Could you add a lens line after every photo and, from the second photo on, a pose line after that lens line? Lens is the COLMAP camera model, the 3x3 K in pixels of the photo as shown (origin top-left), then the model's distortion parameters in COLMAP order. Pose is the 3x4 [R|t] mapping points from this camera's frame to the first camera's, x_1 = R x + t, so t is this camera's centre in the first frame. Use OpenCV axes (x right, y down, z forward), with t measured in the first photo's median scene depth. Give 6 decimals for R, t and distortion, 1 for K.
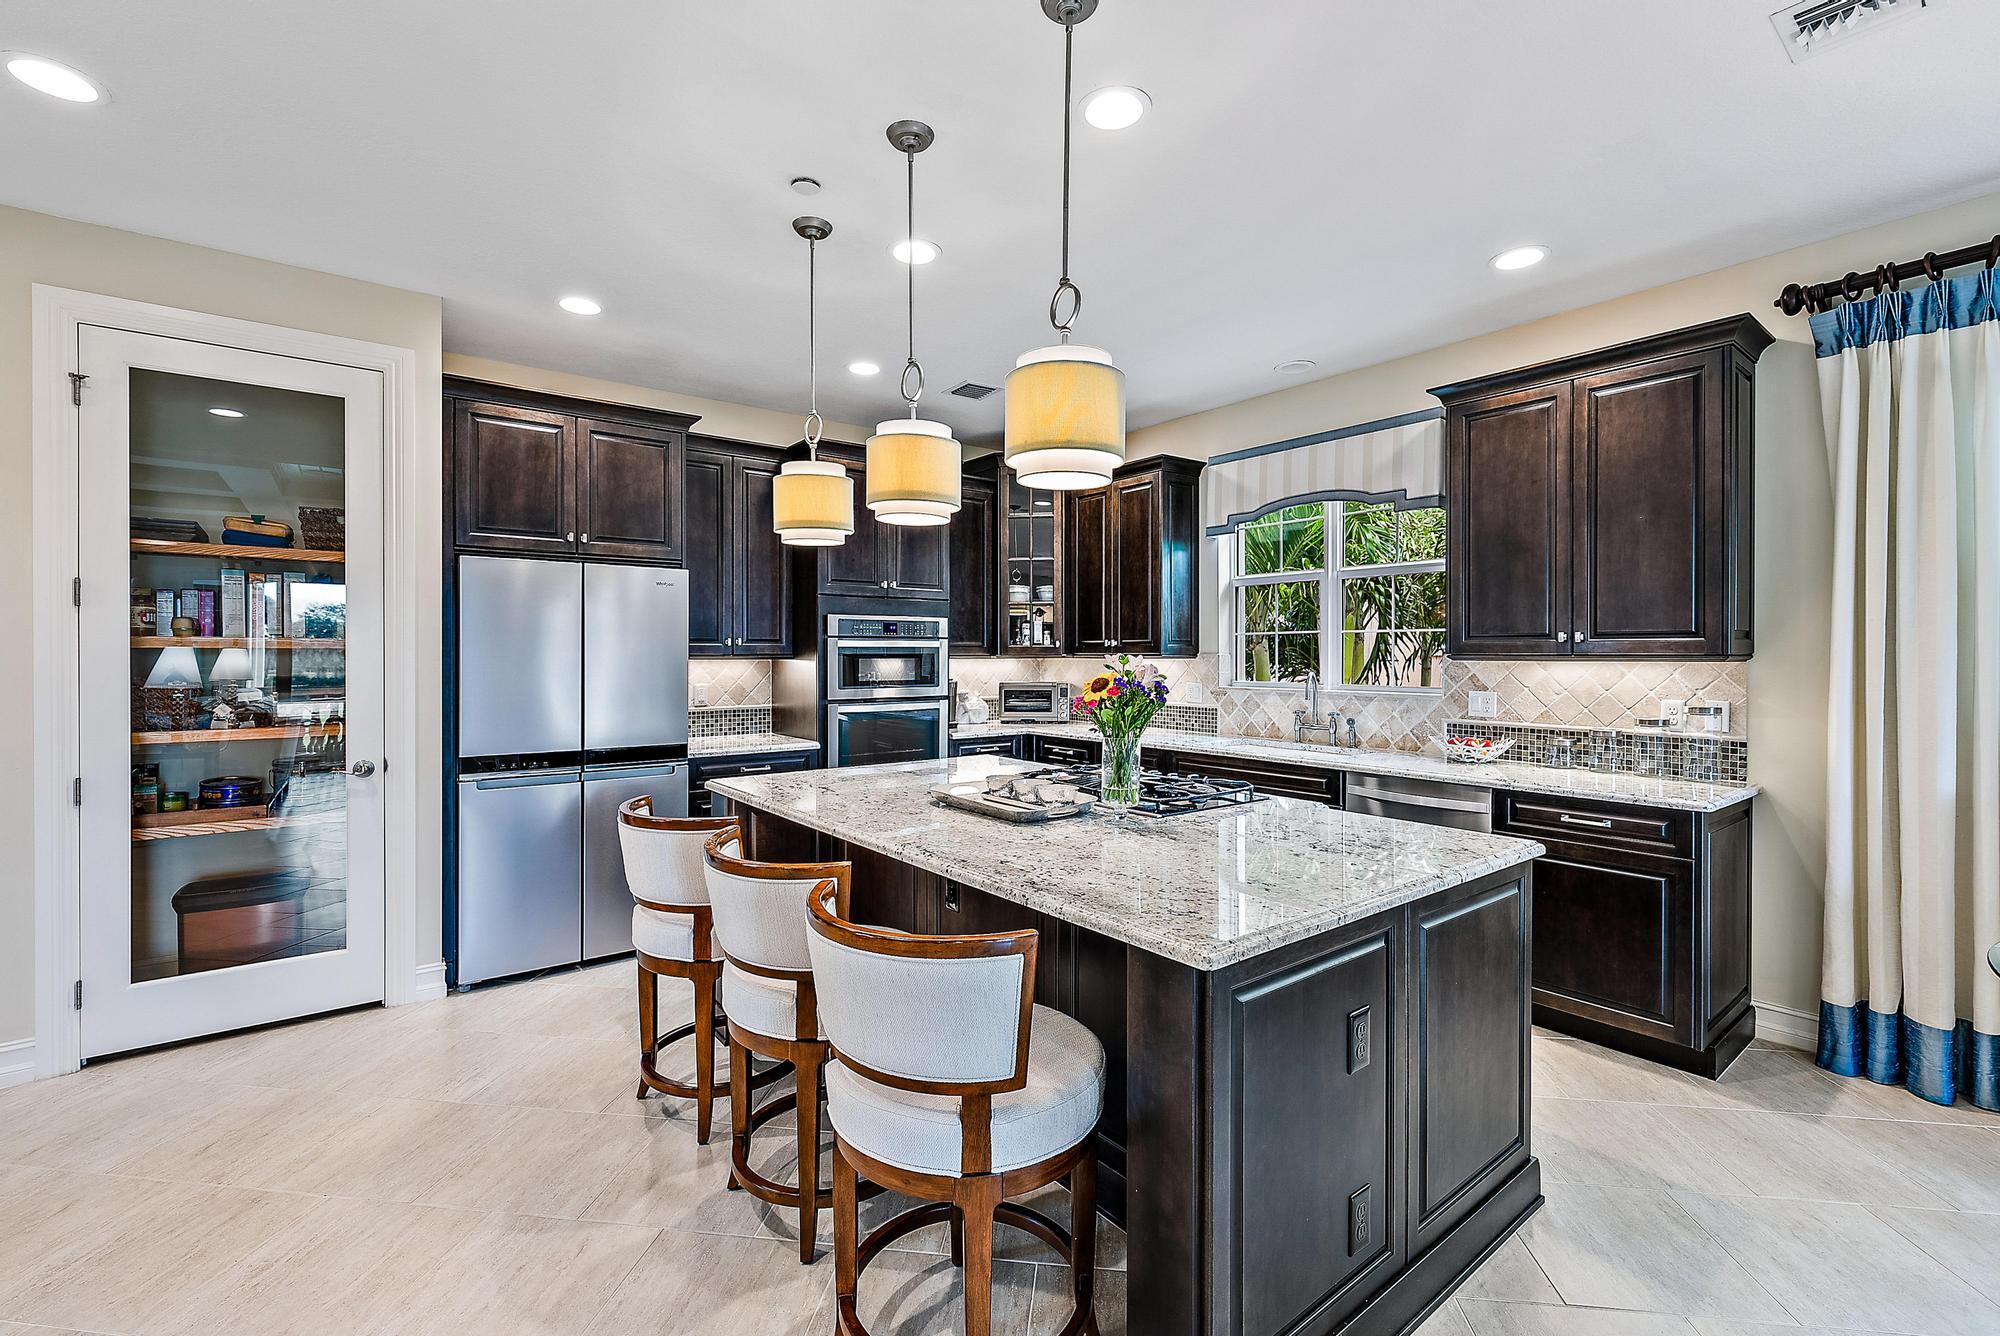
lens RADIAL K [[866.3, 0, 1000.0], [0, 866.3, 668.0], [0, 0, 1]] dist [0.001298, 0.000035]
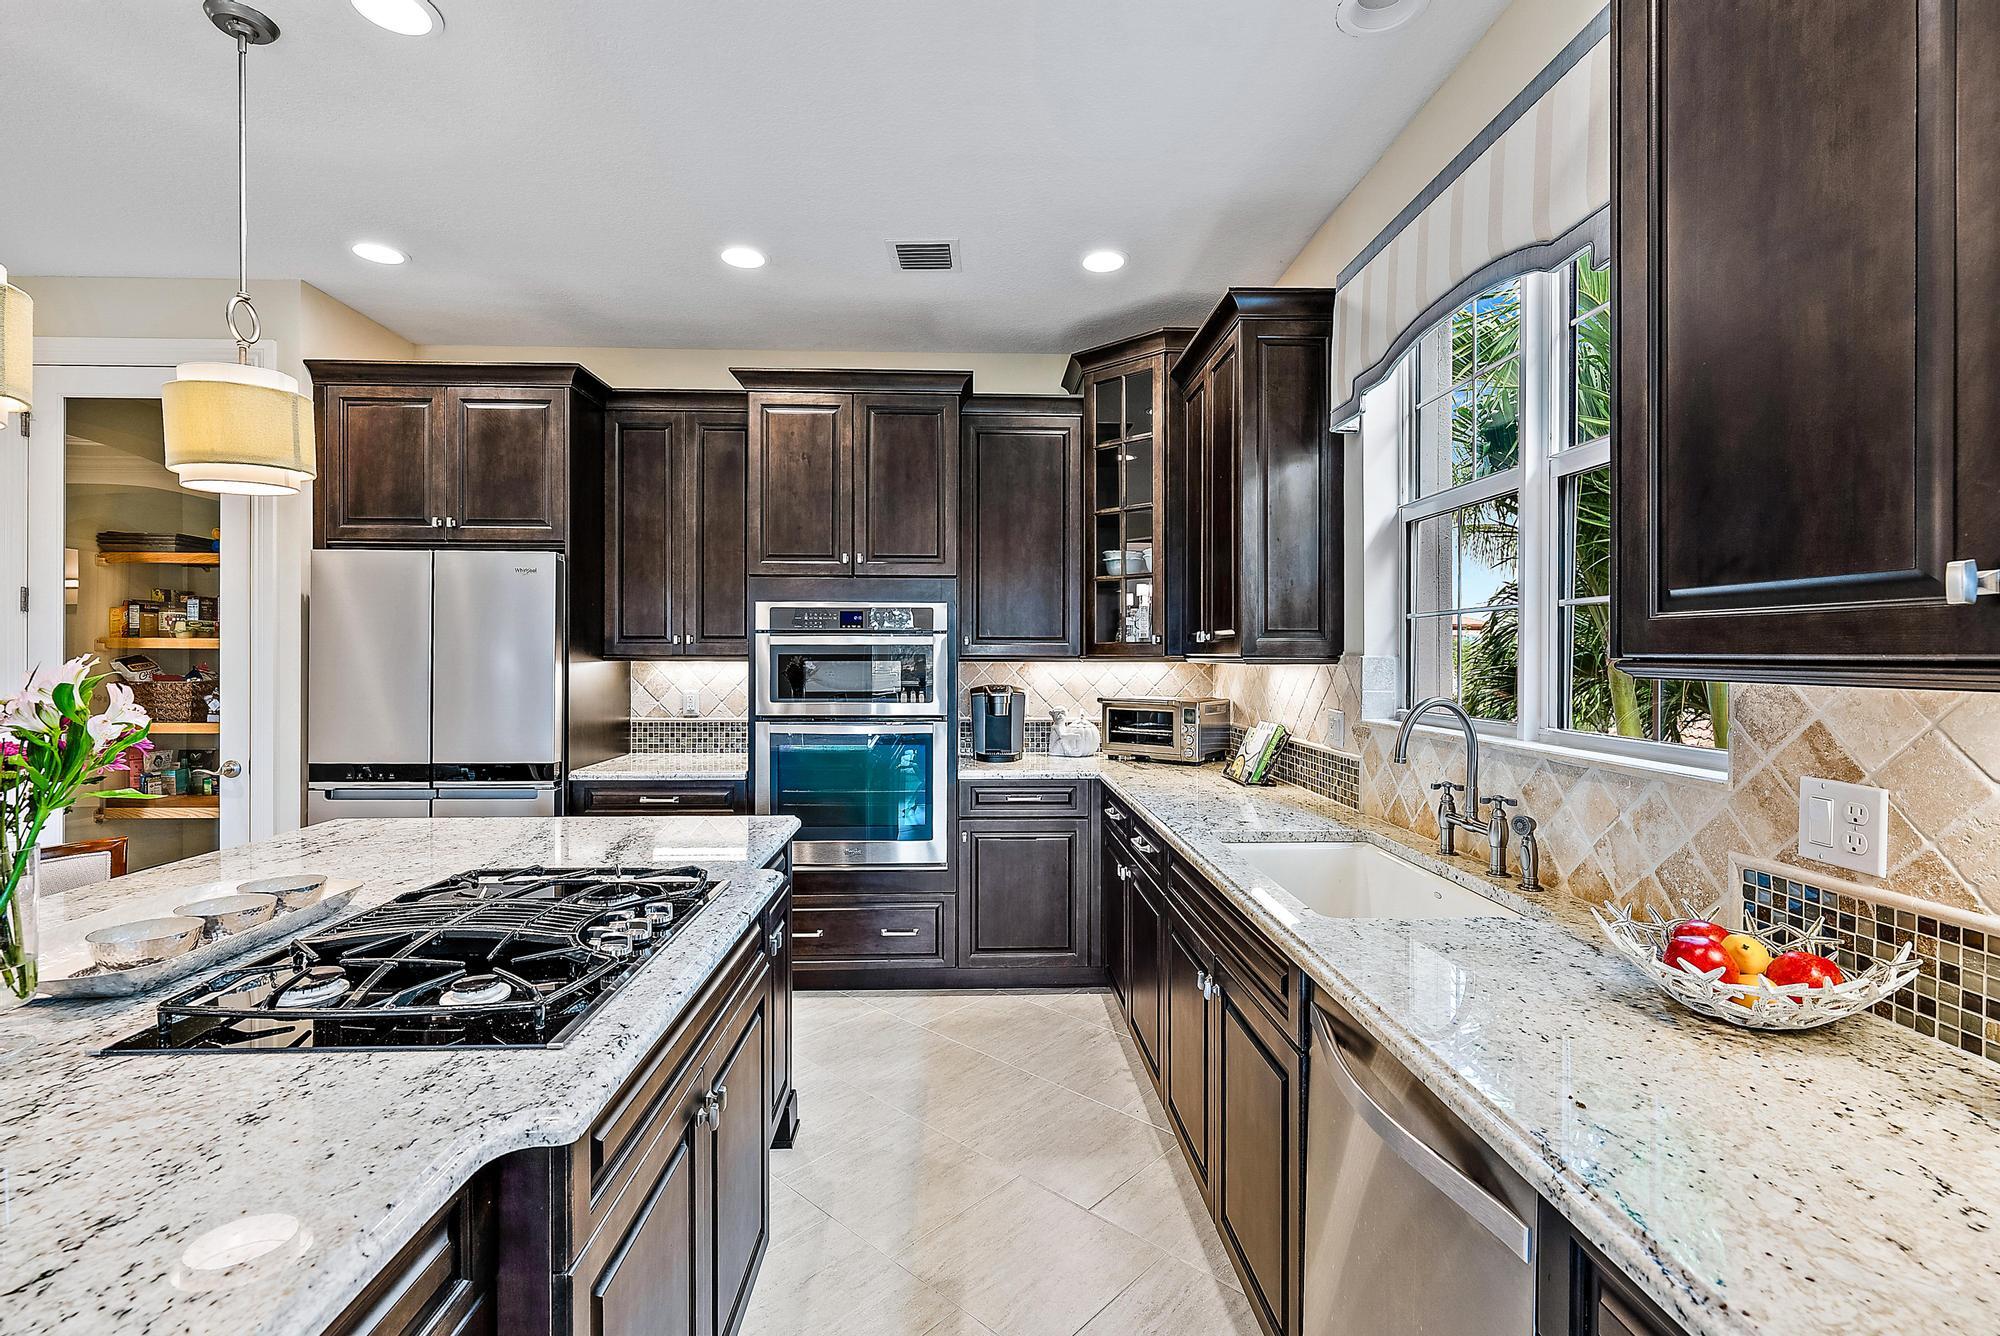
lens RADIAL K [[892.4, 0, 1000.0], [0, 892.4, 668.0], [0, 0, 1]] dist [0.000917, 0.000239]
pose [[0.815830, 0.010023, -0.578205, 0.421612], [-0.010259, 0.999943, 0.002859, -0.008950], [0.578200, 0.003599, 0.815887, 0.490448]]
